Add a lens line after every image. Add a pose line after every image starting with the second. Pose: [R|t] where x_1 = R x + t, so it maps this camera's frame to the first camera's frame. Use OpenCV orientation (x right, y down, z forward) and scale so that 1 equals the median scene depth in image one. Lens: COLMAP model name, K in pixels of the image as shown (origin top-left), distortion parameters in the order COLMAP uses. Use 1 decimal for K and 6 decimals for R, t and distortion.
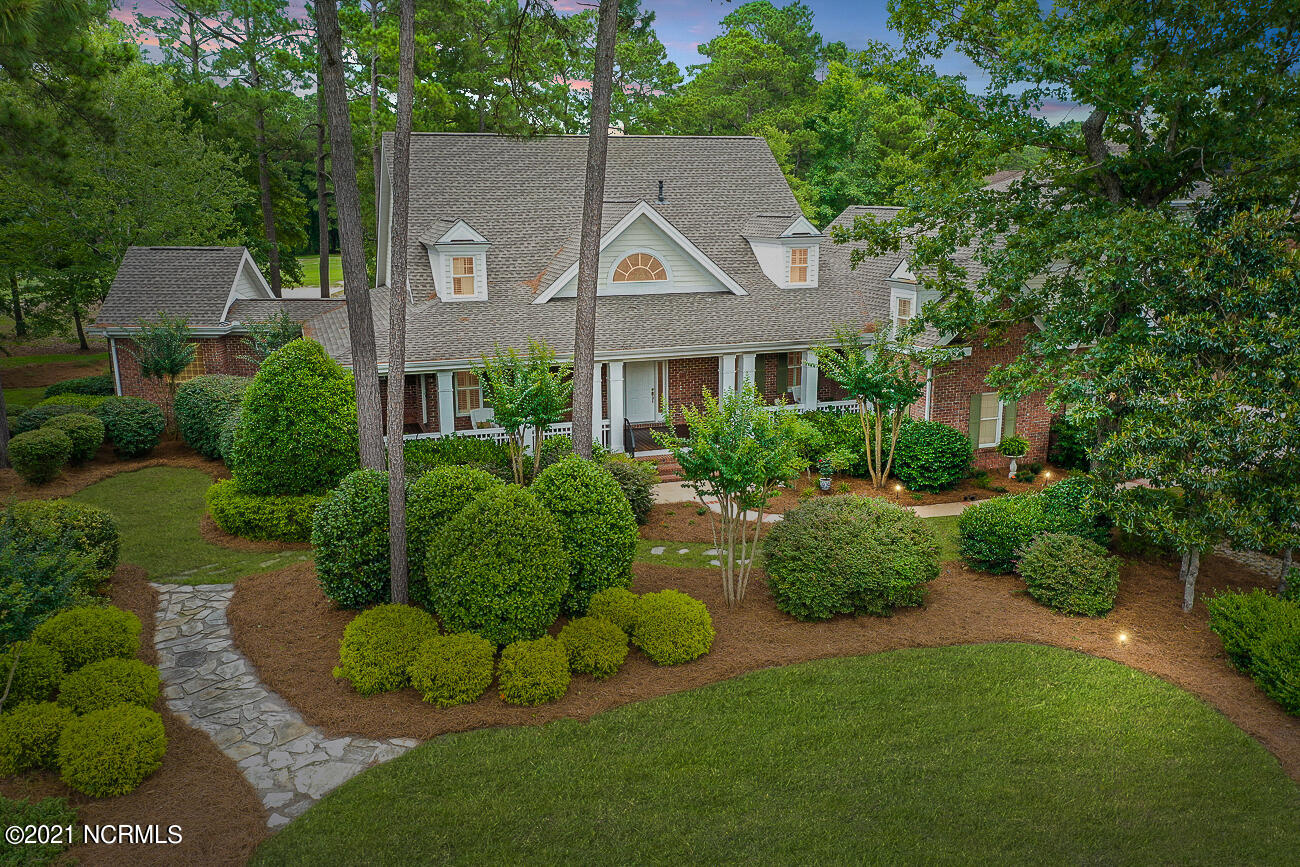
lens RADIAL K [[1031.1, 0, 647.4], [0, 1031.1, 434.4], [0, 0, 1]] dist [0.027179, 0.000216]
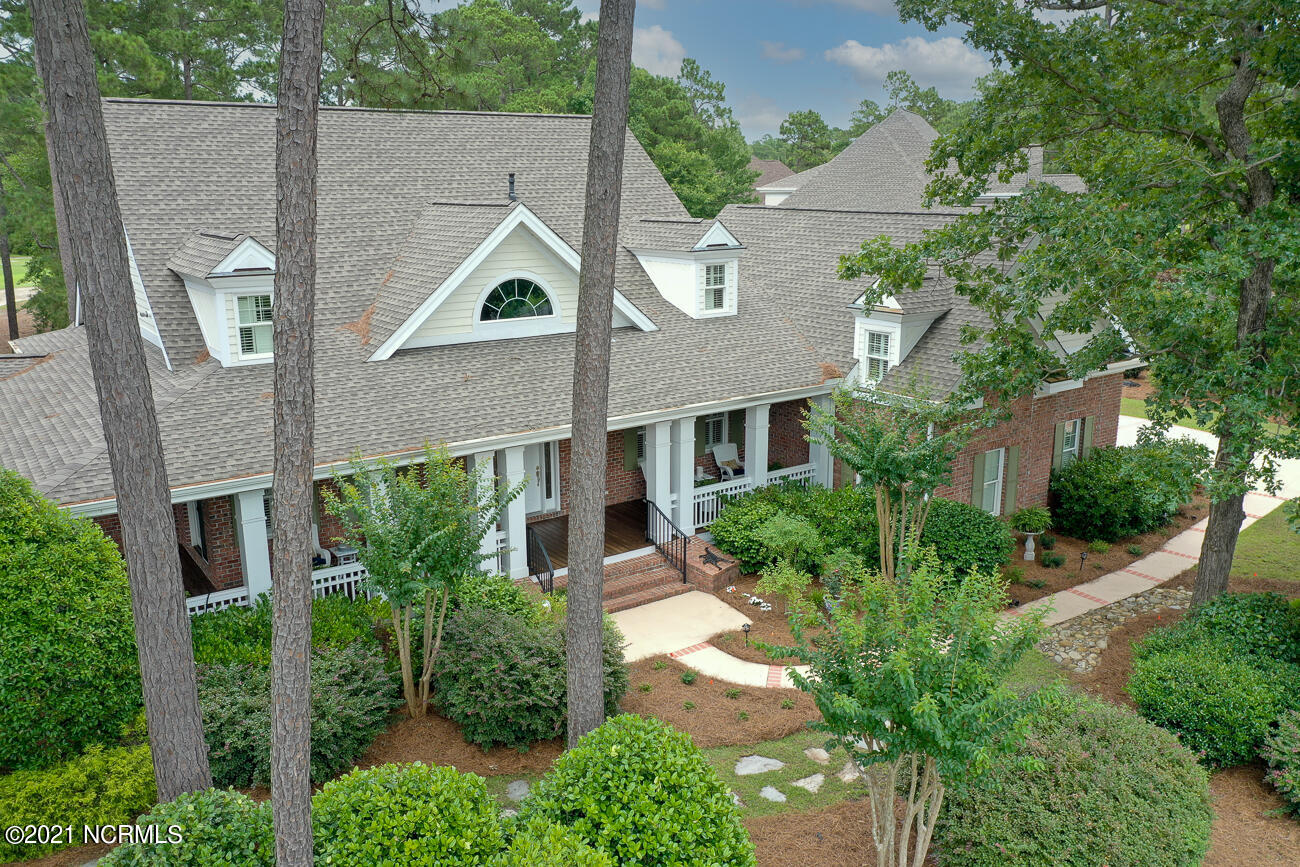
lens RADIAL K [[1031.1, 0, 645.9], [0, 1031.1, 429.9], [0, 0, 1]] dist [0.027179, 0.000216]
pose [[0.961358, -0.065506, 0.267395, -0.141392], [0.063285, 0.997852, 0.016926, -0.097439], [-0.267929, 0.000651, 0.963438, 0.370946]]
